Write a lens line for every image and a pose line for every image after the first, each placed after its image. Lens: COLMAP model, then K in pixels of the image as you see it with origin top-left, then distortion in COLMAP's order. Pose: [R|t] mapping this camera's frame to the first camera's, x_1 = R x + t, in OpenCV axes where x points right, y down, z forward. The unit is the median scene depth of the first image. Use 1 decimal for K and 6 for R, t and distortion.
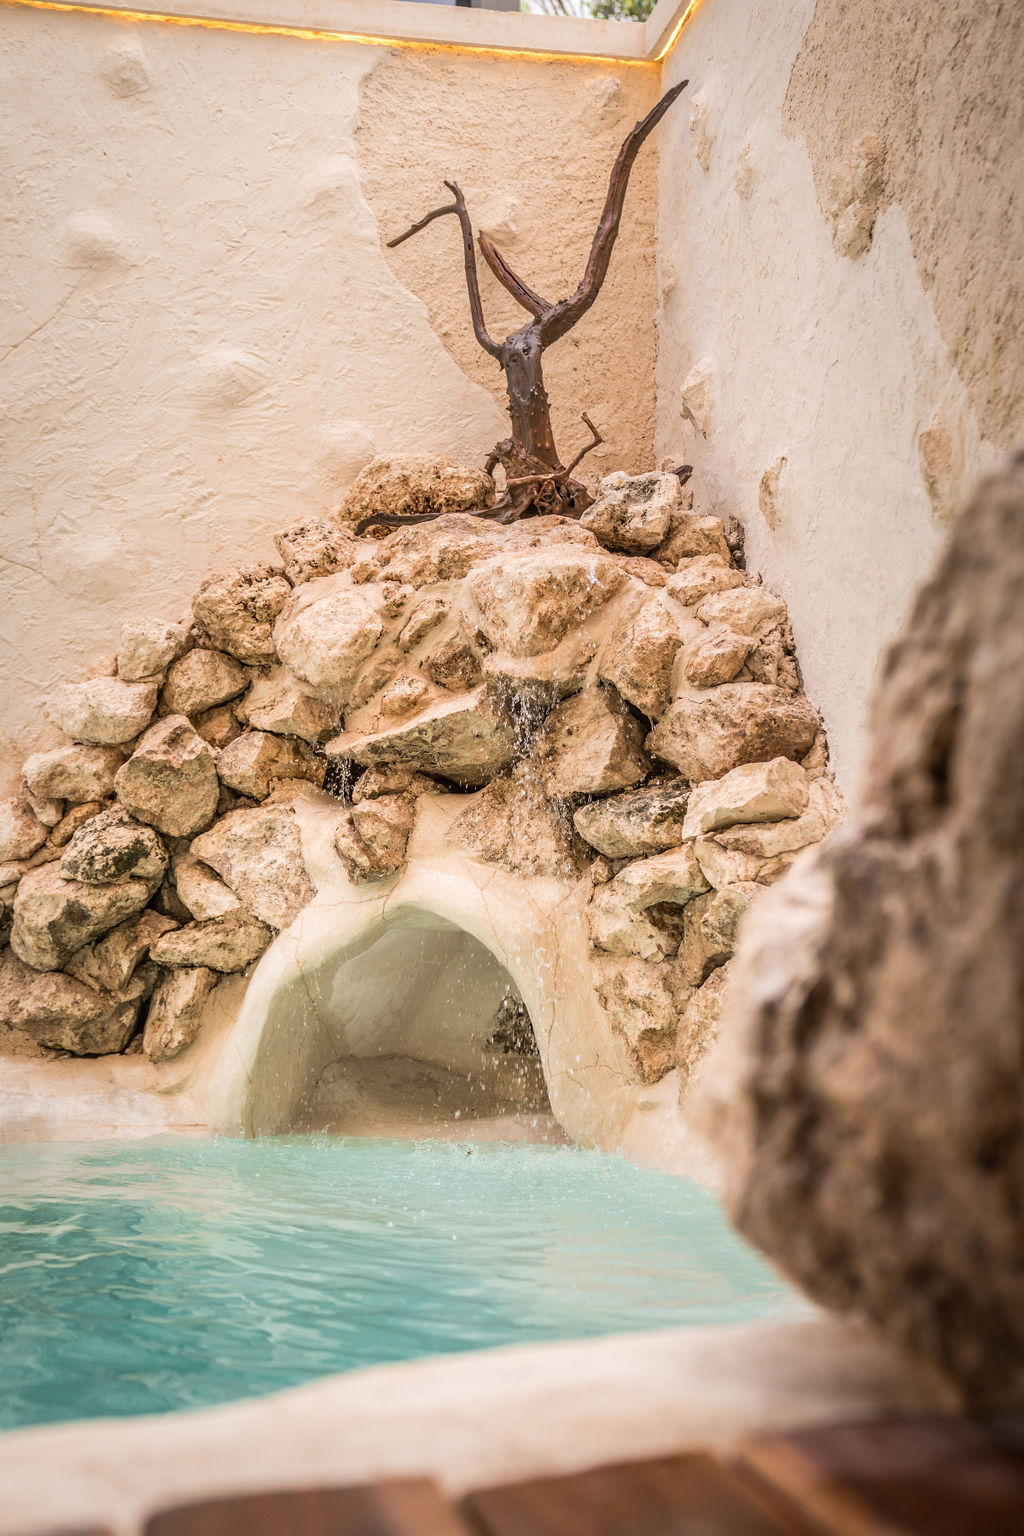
lens RADIAL K [[2052.9, 0, 512.0], [0, 2052.9, 768.0], [0, 0, 1]] dist [0.120224, 0.023067]
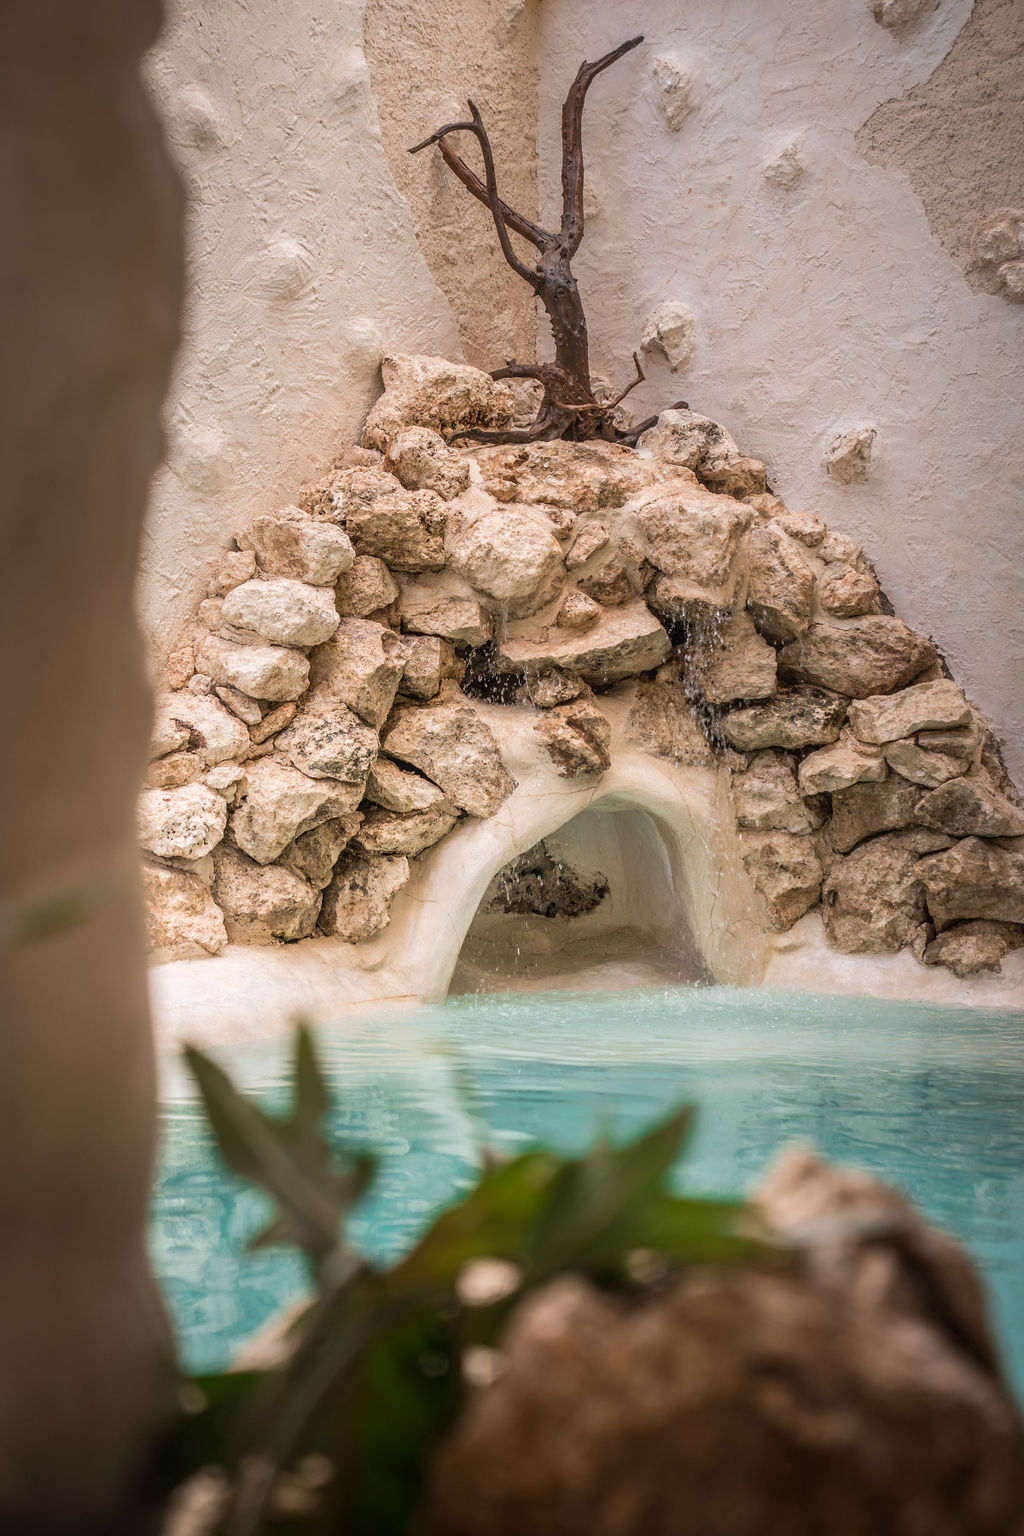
lens RADIAL K [[2921.4, 0, 512.0], [0, 2921.4, 768.0], [0, 0, 1]] dist [0.319132, 0.024130]
pose [[0.733201, -0.031297, 0.679291, -1.151131], [-0.045092, 0.994504, 0.094490, -0.097149], [-0.678515, -0.099911, 0.727760, -0.161566]]
